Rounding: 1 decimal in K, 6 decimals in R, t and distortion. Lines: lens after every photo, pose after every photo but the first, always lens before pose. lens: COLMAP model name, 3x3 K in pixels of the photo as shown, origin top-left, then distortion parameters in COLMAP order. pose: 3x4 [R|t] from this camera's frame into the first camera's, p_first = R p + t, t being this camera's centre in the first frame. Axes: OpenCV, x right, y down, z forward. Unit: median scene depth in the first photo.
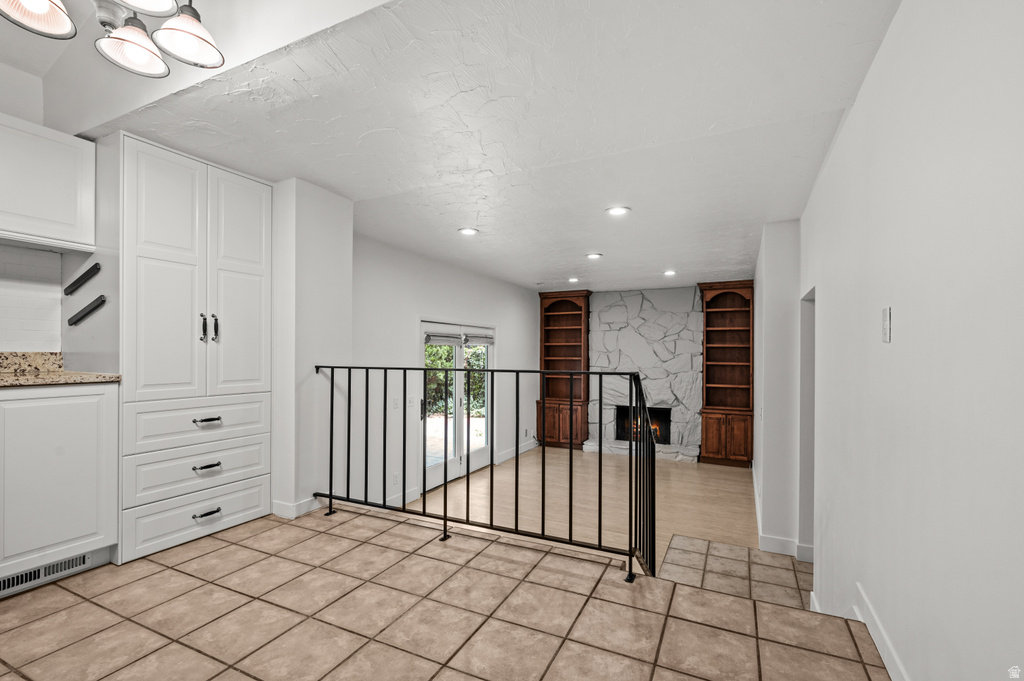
lens RADIAL K [[450.7, 0, 512.8], [0, 450.7, 349.0], [0, 0, 1]] dist [-0.001087, -0.001084]
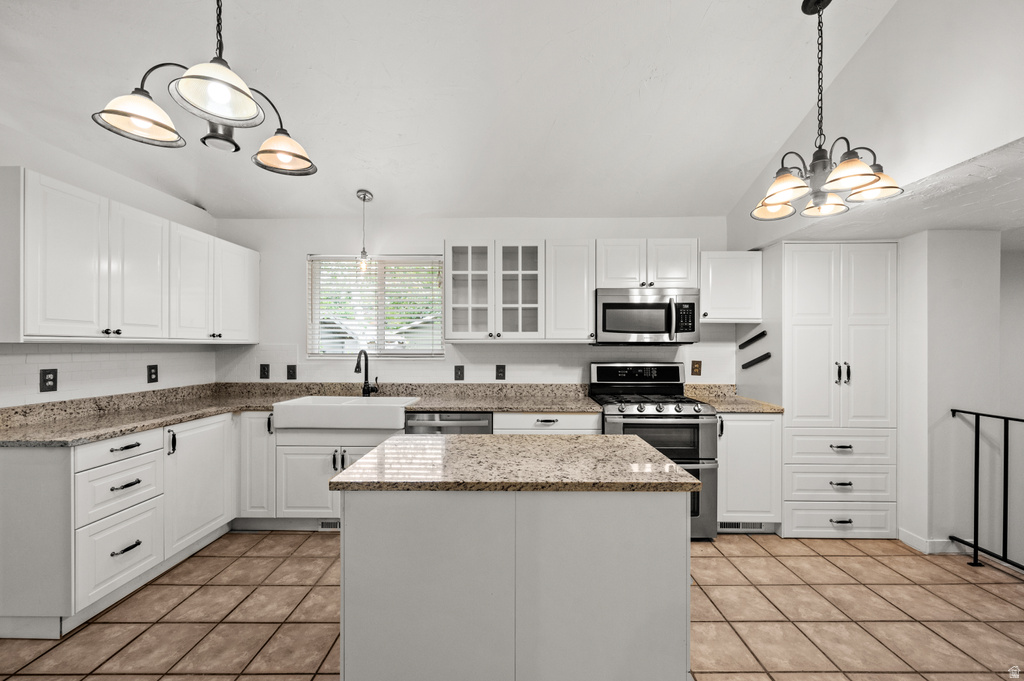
lens RADIAL K [[407.8, 0, 517.6], [0, 407.8, 343.6], [0, 0, 1]] dist [-0.001255, 0.000163]
pose [[0.437539, -0.008149, -0.899162, -0.019363], [0.011407, 0.999929, -0.003511, -0.050208], [0.899127, -0.008720, 0.437601, -0.111835]]
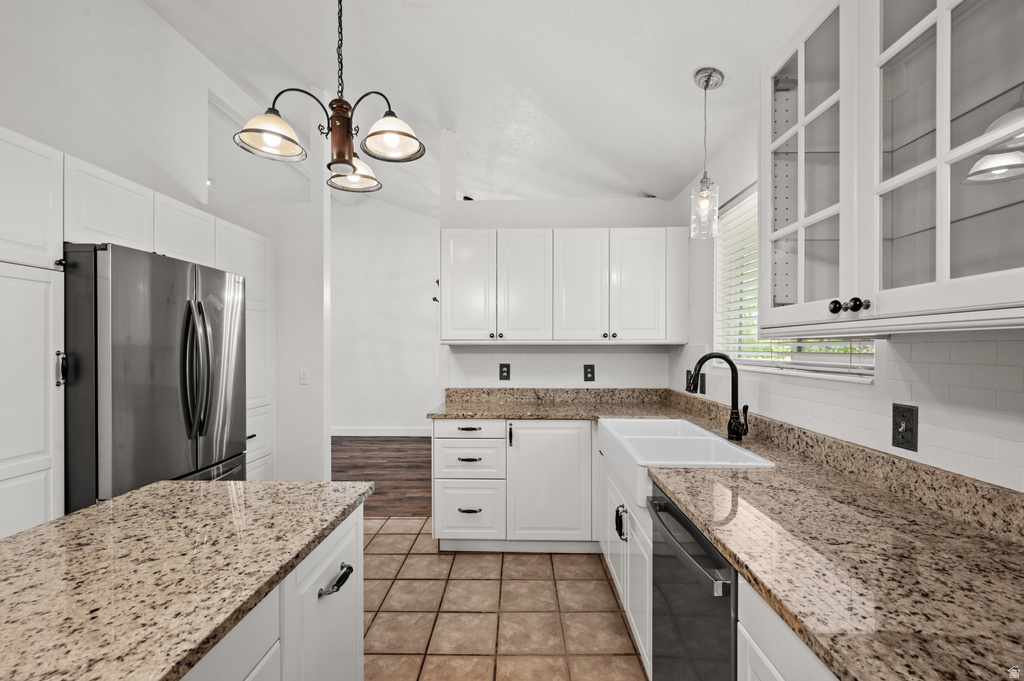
lens RADIAL K [[443.8, 0, 513.5], [0, 443.8, 350.3], [0, 0, 1]] dist [0.020340, -0.000505]
pose [[-0.911047, 0.001910, -0.412297, -0.292055], [0.004840, 0.999970, -0.006063, -0.047171], [0.412273, -0.007519, -0.911029, 0.153127]]
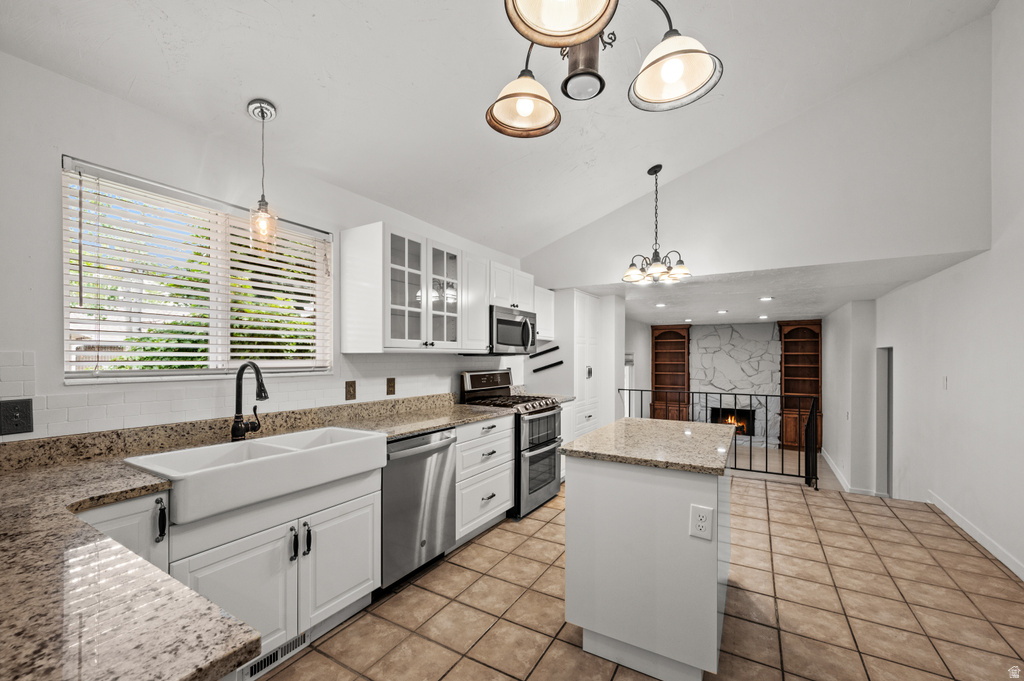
lens RADIAL K [[407.8, 0, 510.0], [0, 407.8, 353.9], [0, 0, 1]] dist [-0.001255, 0.000163]
pose [[0.996728, -0.002791, -0.080782, -0.328610], [0.003088, 0.999989, 0.003543, -0.052736], [0.080771, -0.003781, 0.996725, -0.342520]]
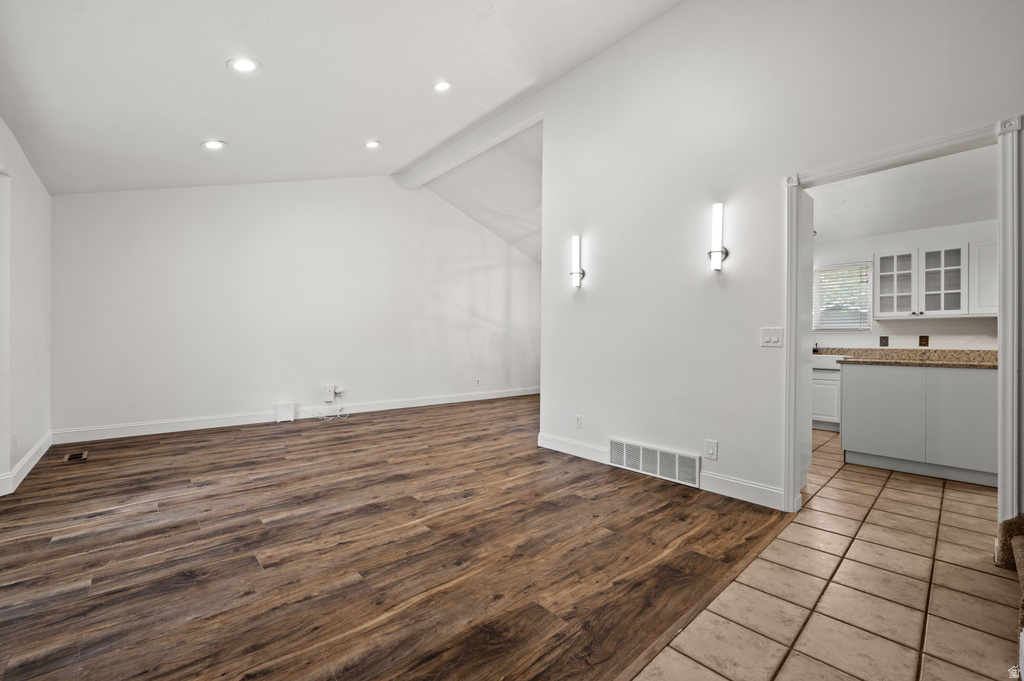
lens RADIAL K [[414.6, 0, 513.3], [0, 414.6, 342.1], [0, 0, 1]] dist [-0.007145, 0.000180]
pose [[-0.376971, -0.005263, -0.926210, 0.442895], [0.001576, 0.999979, -0.006324, -0.010463], [0.926224, -0.003844, -0.376955, -0.298554]]
